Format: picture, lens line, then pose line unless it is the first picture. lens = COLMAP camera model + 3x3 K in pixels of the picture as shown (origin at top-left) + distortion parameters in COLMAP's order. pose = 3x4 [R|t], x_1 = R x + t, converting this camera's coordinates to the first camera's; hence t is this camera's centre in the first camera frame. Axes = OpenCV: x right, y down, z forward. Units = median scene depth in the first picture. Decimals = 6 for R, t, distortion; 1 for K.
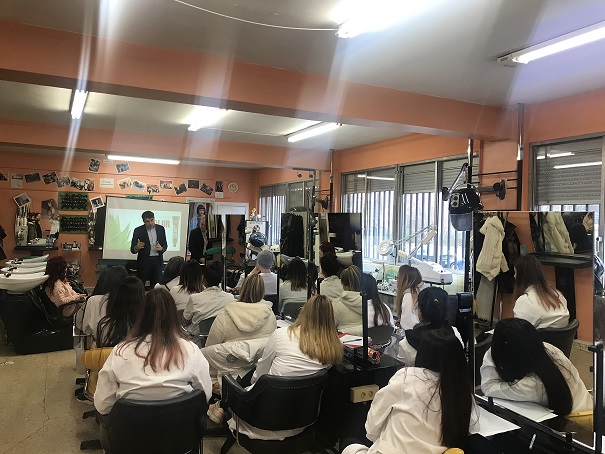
lens RADIAL K [[497.4, 0, 304.7], [0, 497.4, 225.1], [0, 0, 1]] dist [0.054969, -0.002029]
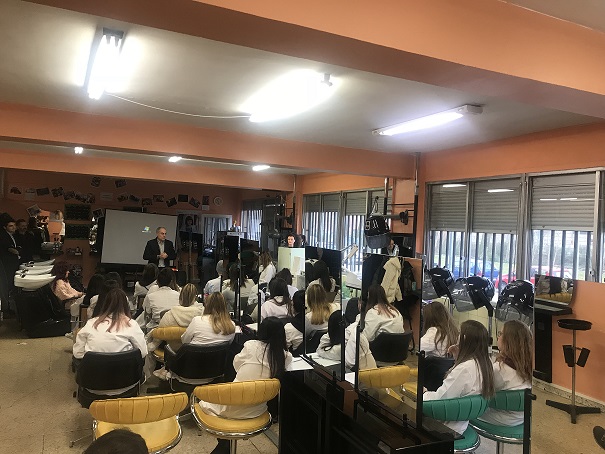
lens RADIAL K [[497.4, 0, 299.0], [0, 497.4, 228.1], [0, 0, 1]] dist [0.054969, -0.002029]
pose [[0.999578, 0.019736, -0.021334, 0.106100], [-0.019829, 0.999795, -0.004166, -0.023315], [0.021248, 0.004587, 0.999764, -0.204576]]
